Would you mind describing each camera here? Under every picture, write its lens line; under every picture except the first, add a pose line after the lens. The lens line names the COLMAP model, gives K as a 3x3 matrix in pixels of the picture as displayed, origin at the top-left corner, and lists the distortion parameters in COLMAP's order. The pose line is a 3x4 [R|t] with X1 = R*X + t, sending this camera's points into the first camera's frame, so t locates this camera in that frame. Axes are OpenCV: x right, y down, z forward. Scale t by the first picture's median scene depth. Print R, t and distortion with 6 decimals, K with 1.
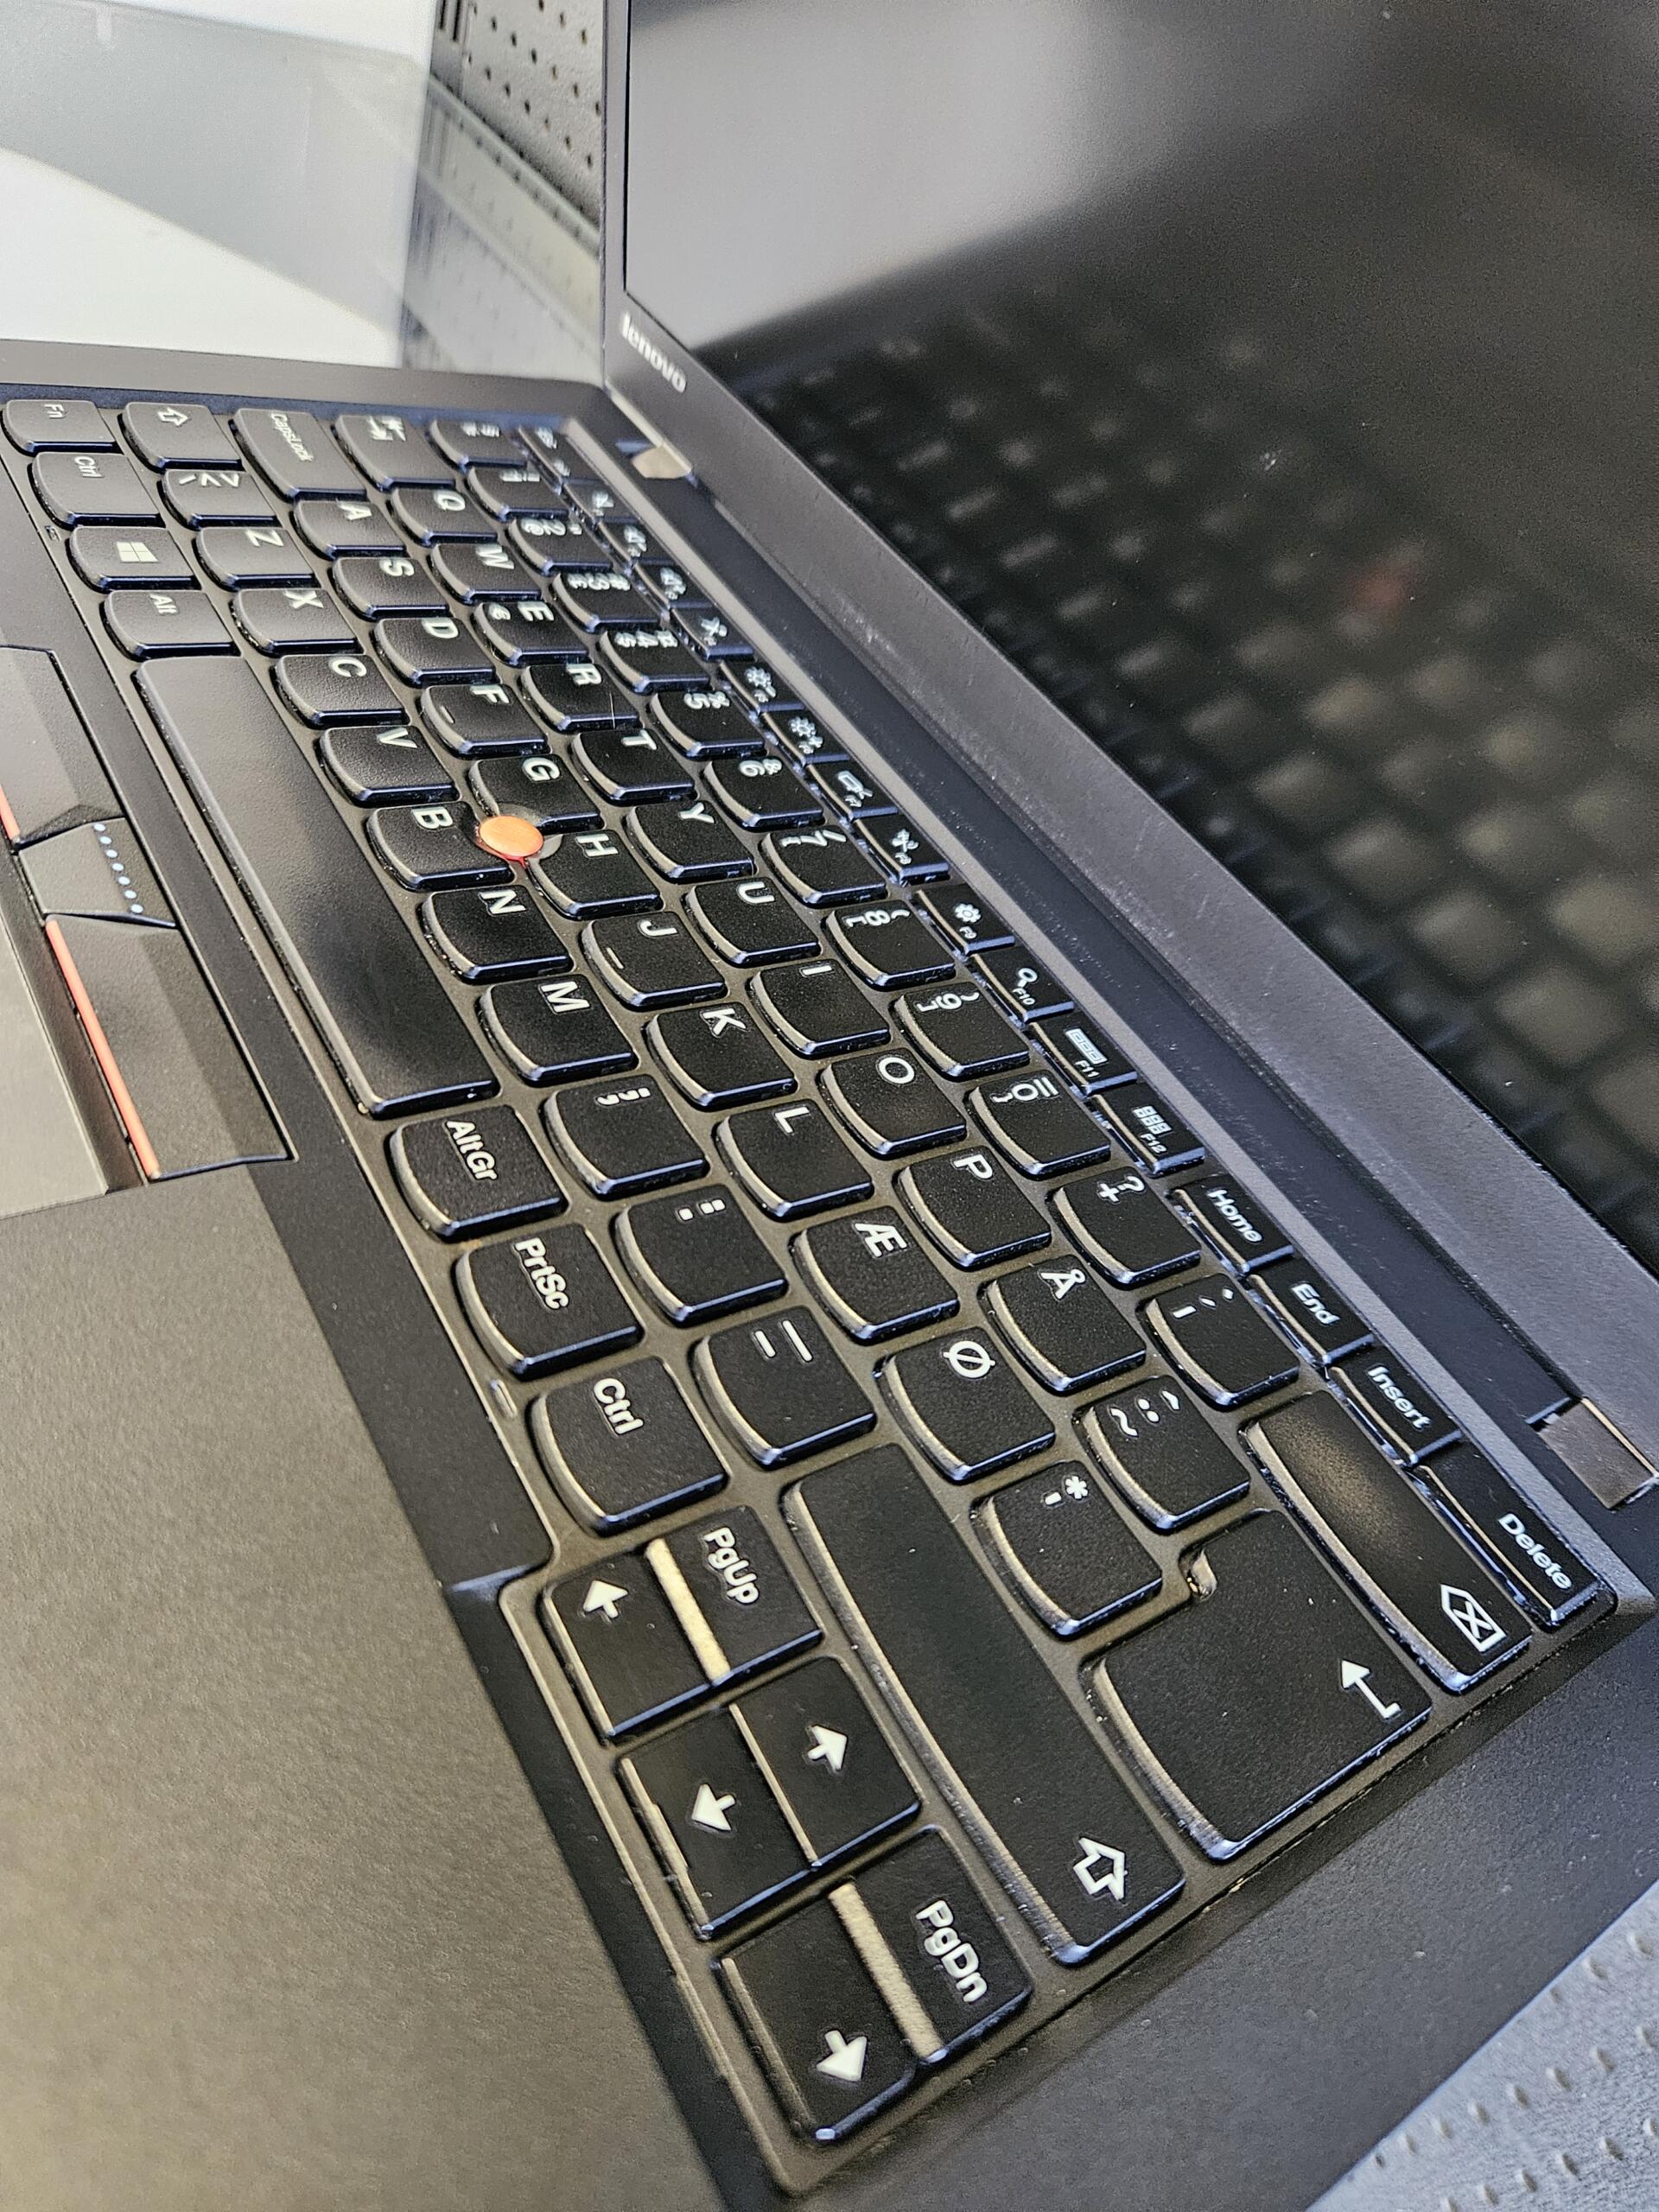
lens RADIAL K [[1506.7, 0, 829.5], [0, 1506.7, 1106.0], [0, 0, 1]] dist [0.022167, -0.001488]
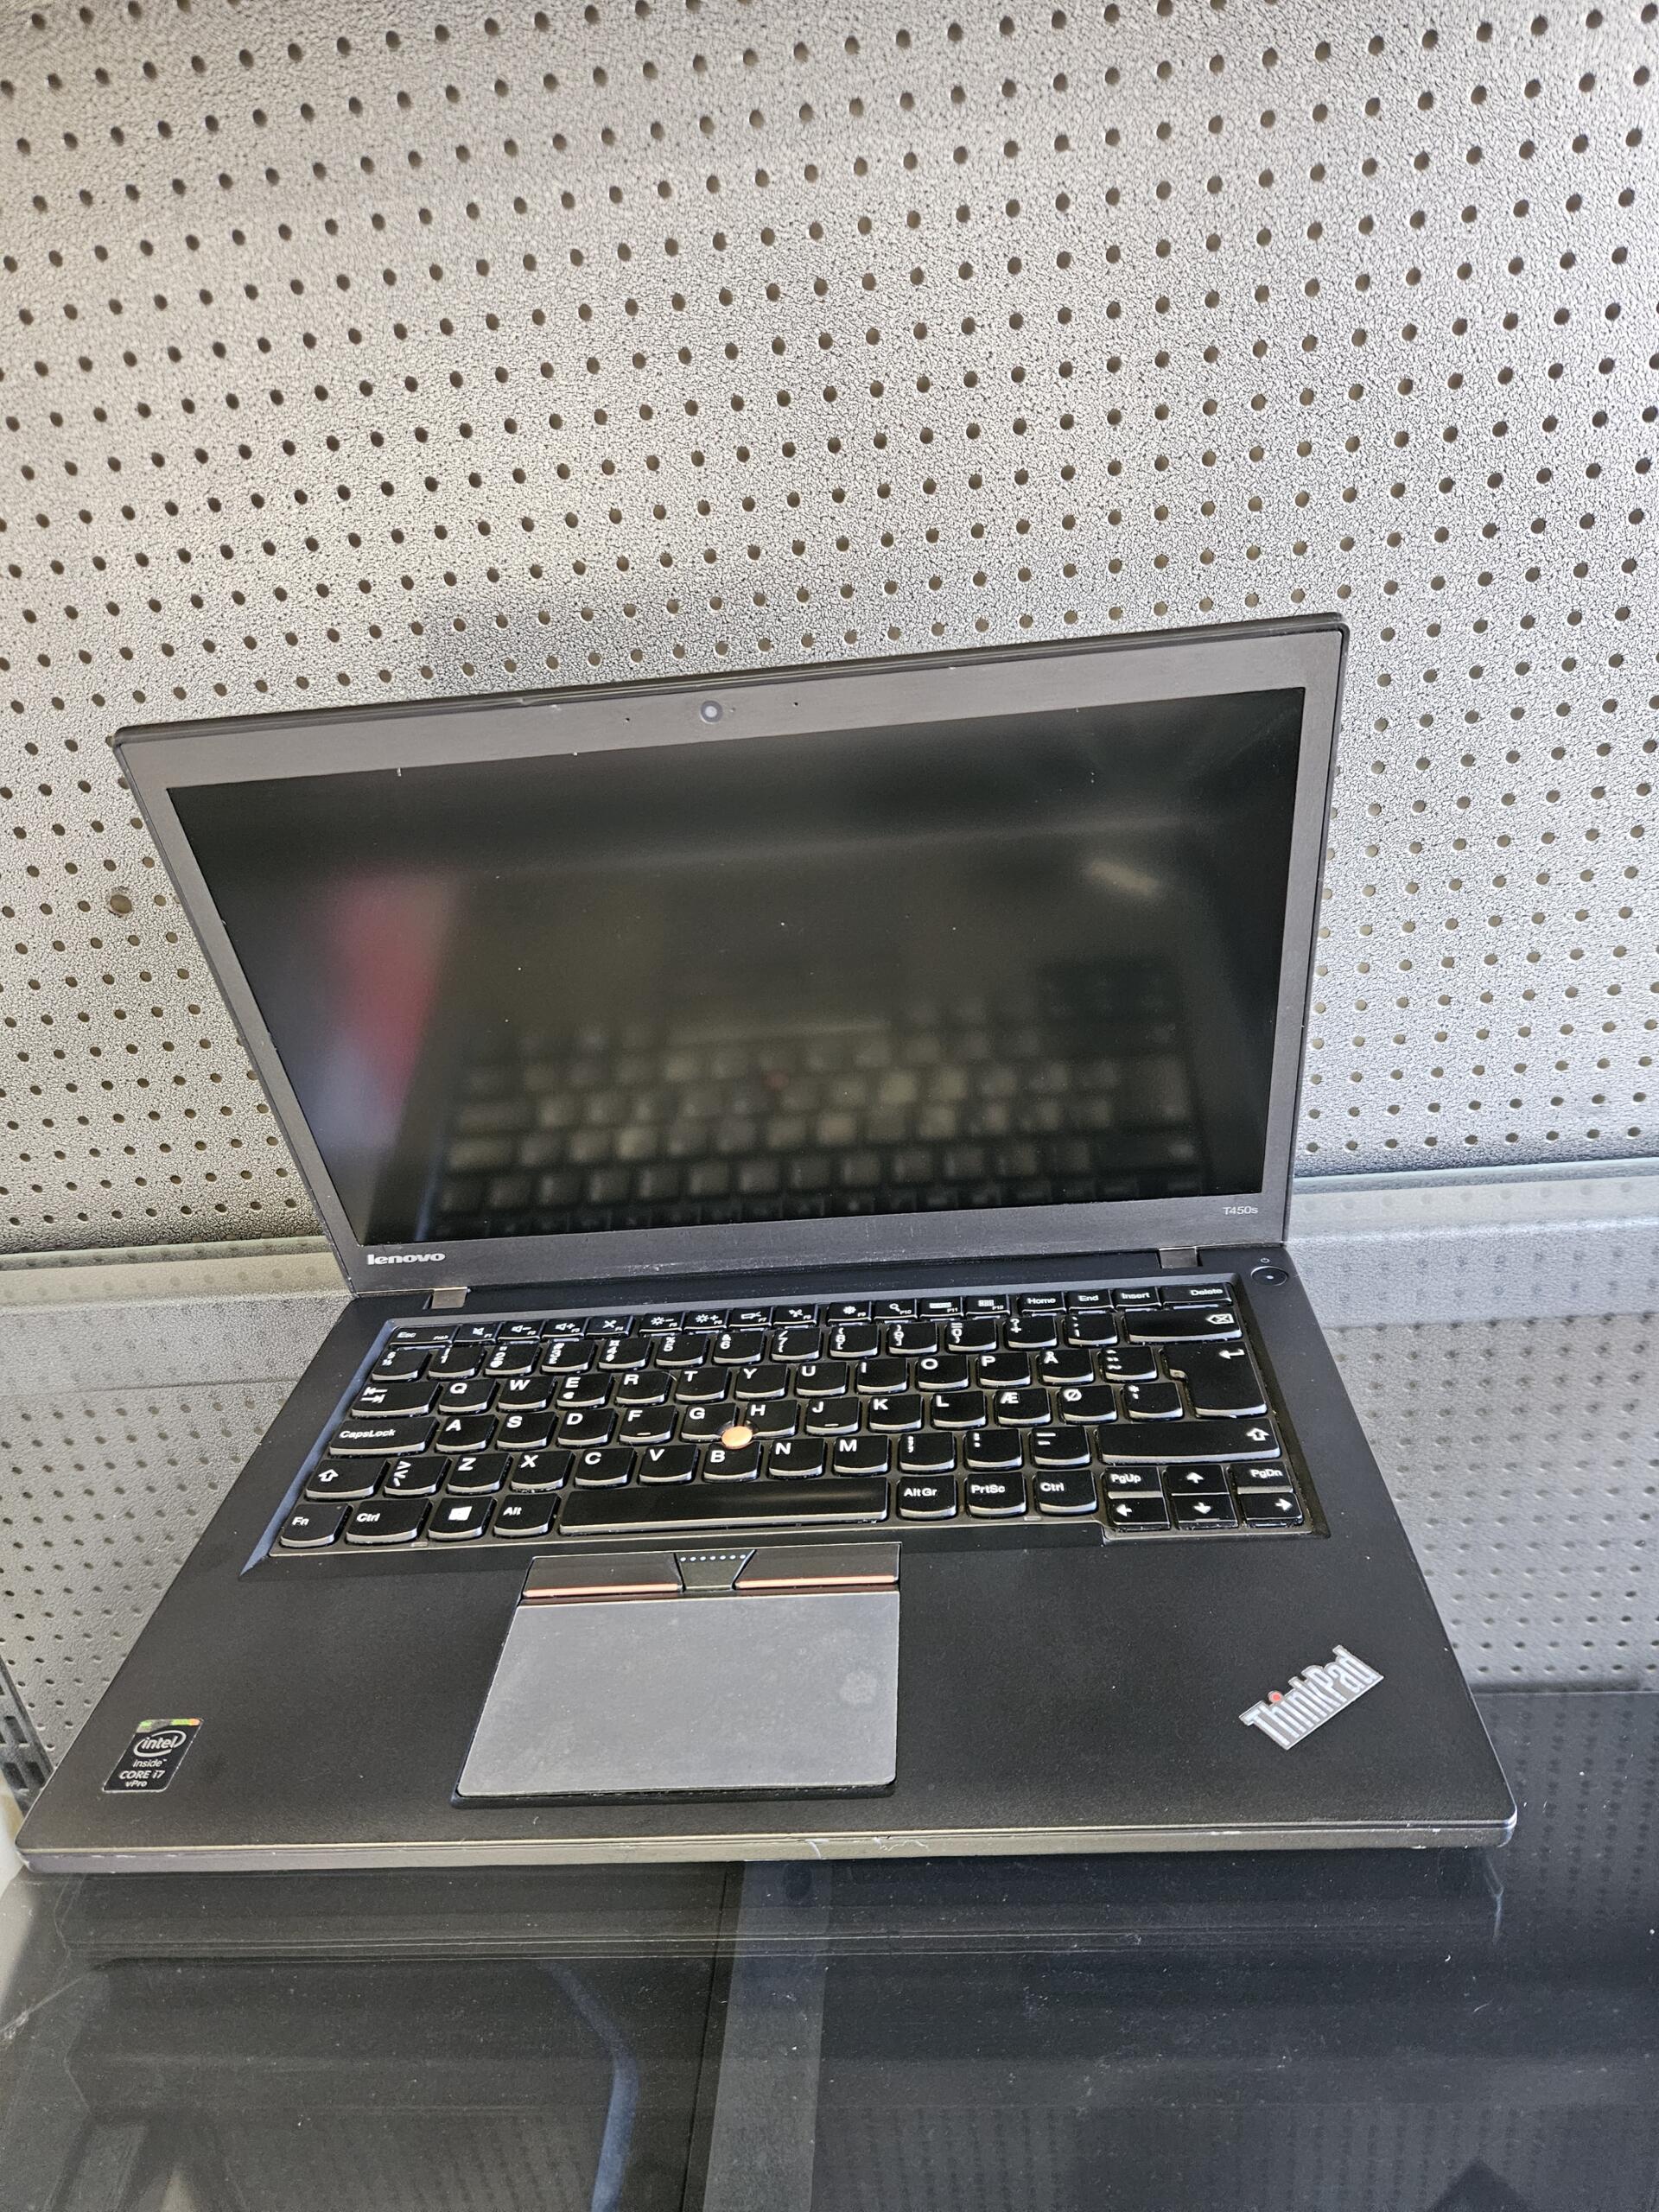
lens RADIAL K [[1480.9, 0, 829.5], [0, 1480.9, 1106.0], [0, 0, 1]] dist [0.066395, -0.052684]
pose [[0.530391, -0.646910, 0.547898, -1.012157], [0.750447, 0.658919, 0.051527, -0.508476], [-0.394354, 0.383839, 0.834956, -0.987084]]
